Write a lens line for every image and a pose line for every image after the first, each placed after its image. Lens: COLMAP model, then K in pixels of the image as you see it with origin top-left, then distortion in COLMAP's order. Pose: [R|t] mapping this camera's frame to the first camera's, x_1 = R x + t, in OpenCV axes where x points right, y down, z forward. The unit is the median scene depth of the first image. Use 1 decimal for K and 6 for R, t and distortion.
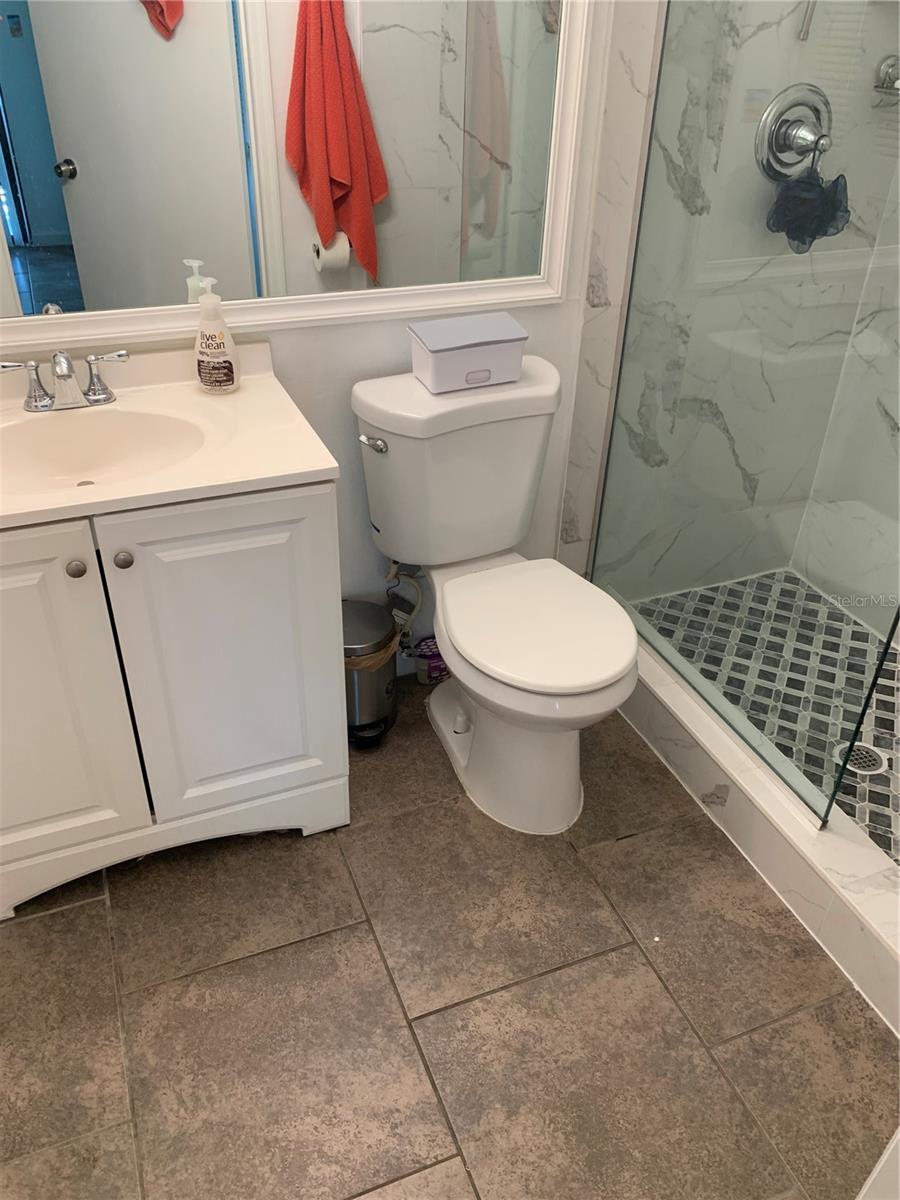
lens RADIAL K [[917.8, 0, 432.3], [0, 917.8, 599.6], [0, 0, 1]] dist [0.031476, -0.034871]
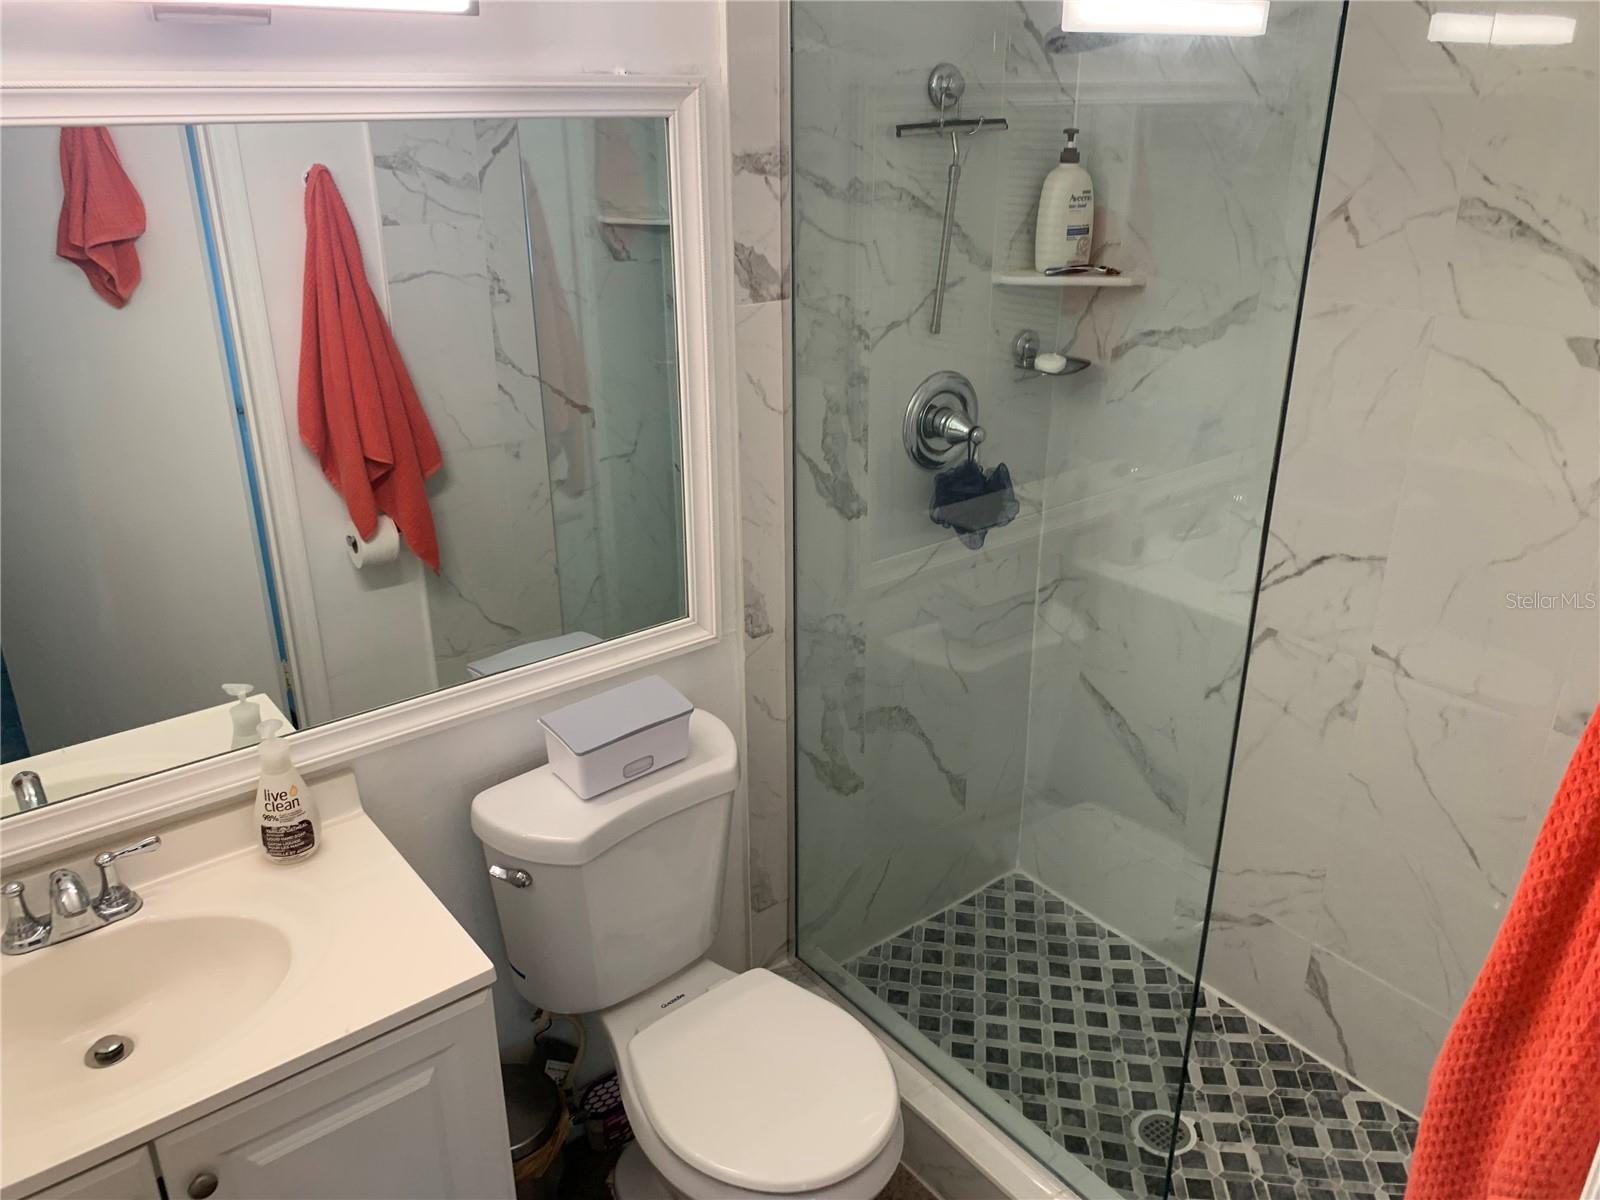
lens RADIAL K [[1219.6, 0, 800.0], [0, 1219.6, 600.0], [0, 0, 1]] dist [0.075169, -0.091358]
pose [[0.958745, -0.126522, 0.254559, -0.053044], [0.172642, 0.970584, -0.167816, -0.145512], [-0.225838, 0.204840, 0.952385, -0.046826]]
